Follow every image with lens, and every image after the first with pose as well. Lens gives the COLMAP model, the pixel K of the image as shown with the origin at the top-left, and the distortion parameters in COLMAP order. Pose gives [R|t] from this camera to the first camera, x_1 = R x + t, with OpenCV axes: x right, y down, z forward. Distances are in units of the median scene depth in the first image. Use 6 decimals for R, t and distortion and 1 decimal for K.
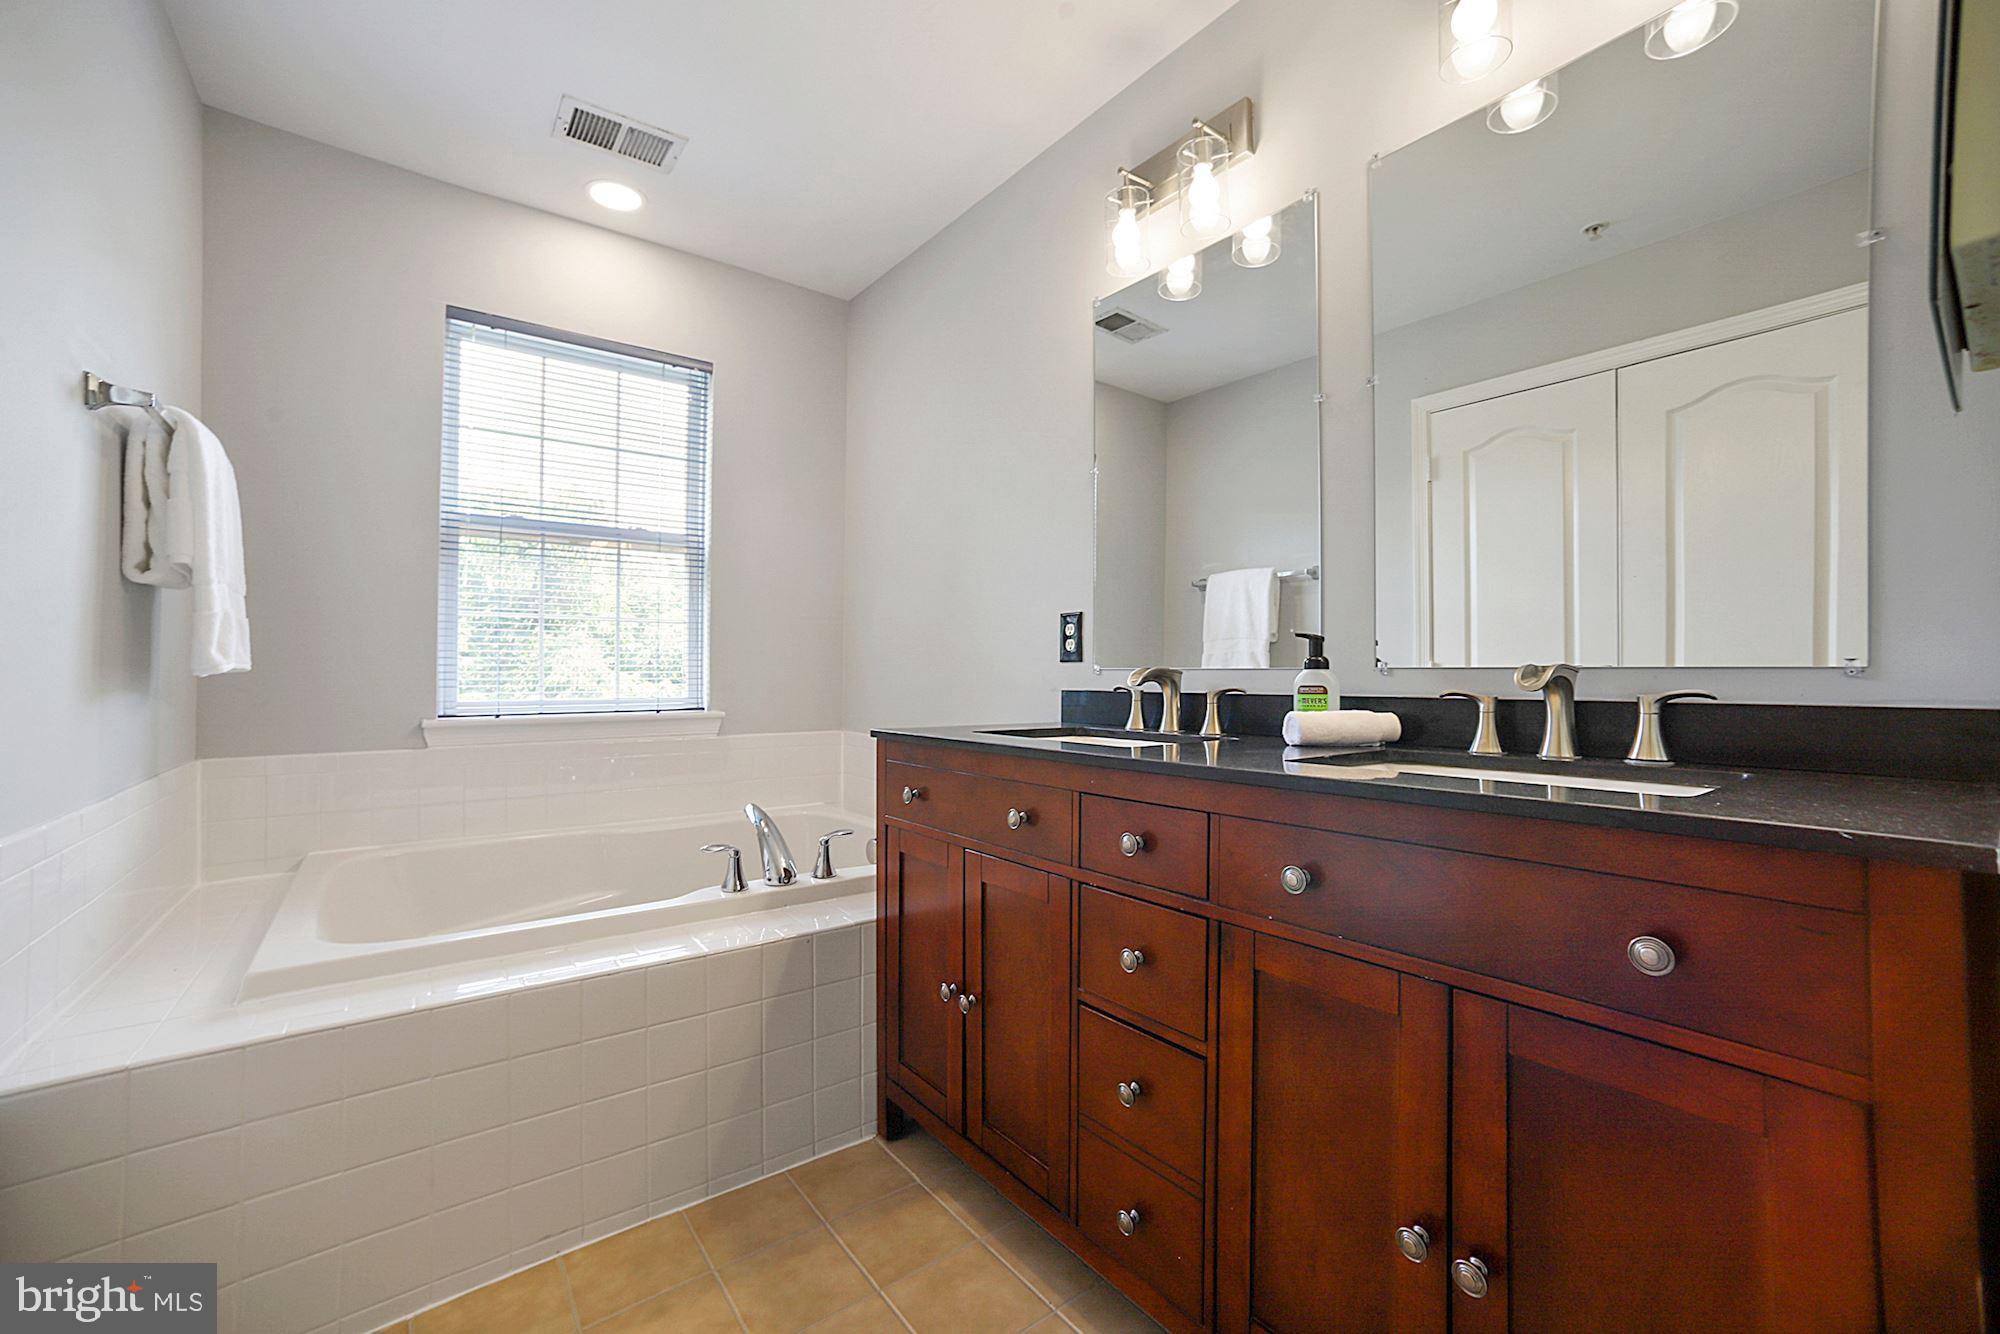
lens RADIAL K [[815.5, 0, 1005.4], [0, 815.5, 678.1], [0, 0, 1]] dist [-0.008161, 0.002443]
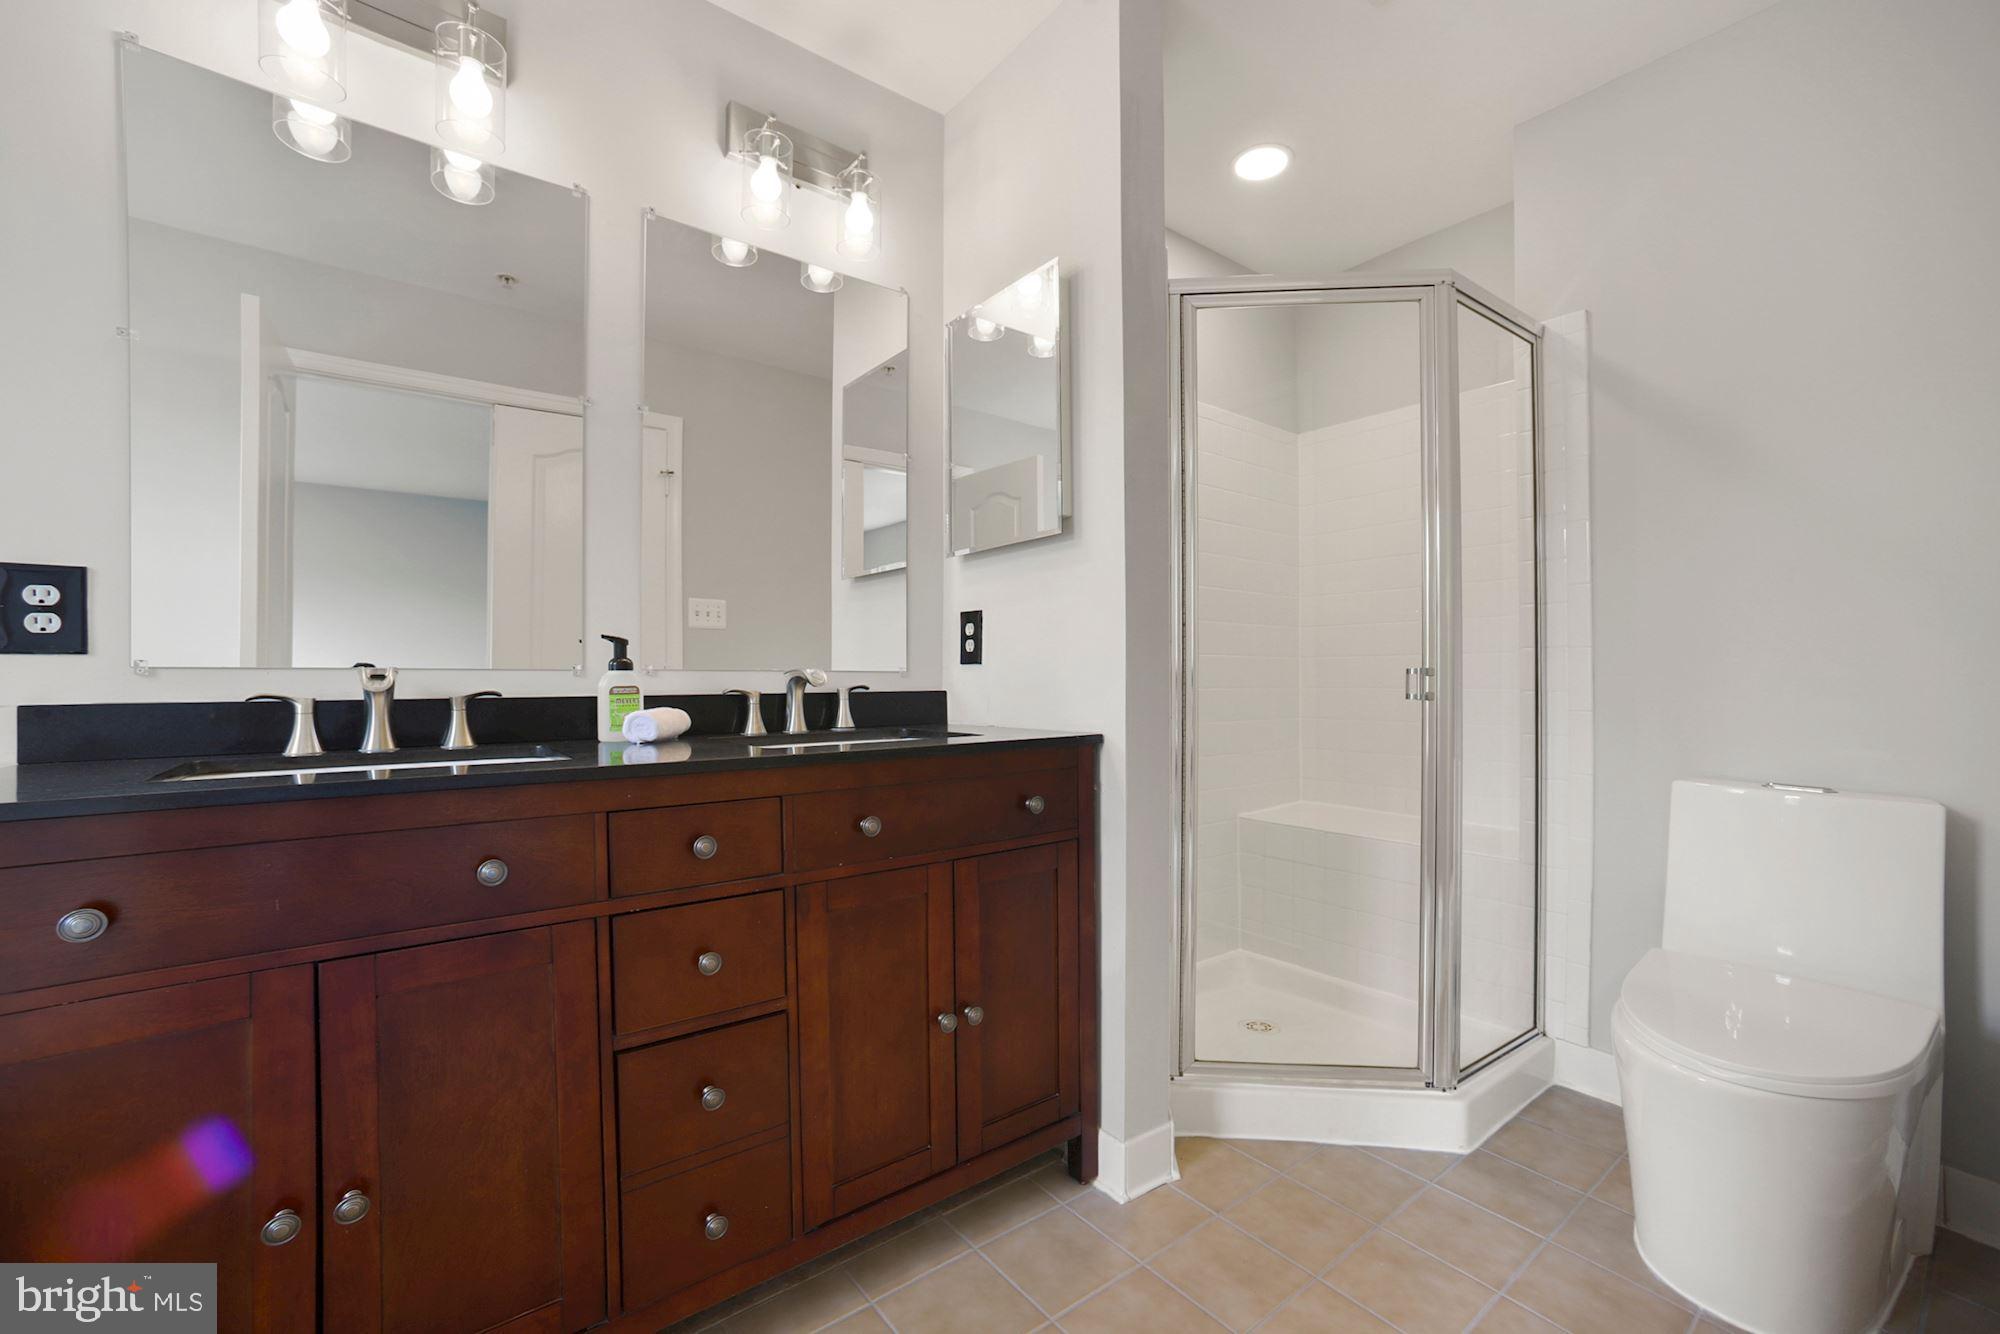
lens RADIAL K [[815.5, 0, 995.5], [0, 815.5, 682.5], [0, 0, 1]] dist [-0.008161, 0.002443]
pose [[0.036656, -0.009861, 0.999279, -0.733687], [0.002894, 0.999948, 0.009762, -0.005126], [-0.999324, 0.002534, 0.036683, 0.546643]]
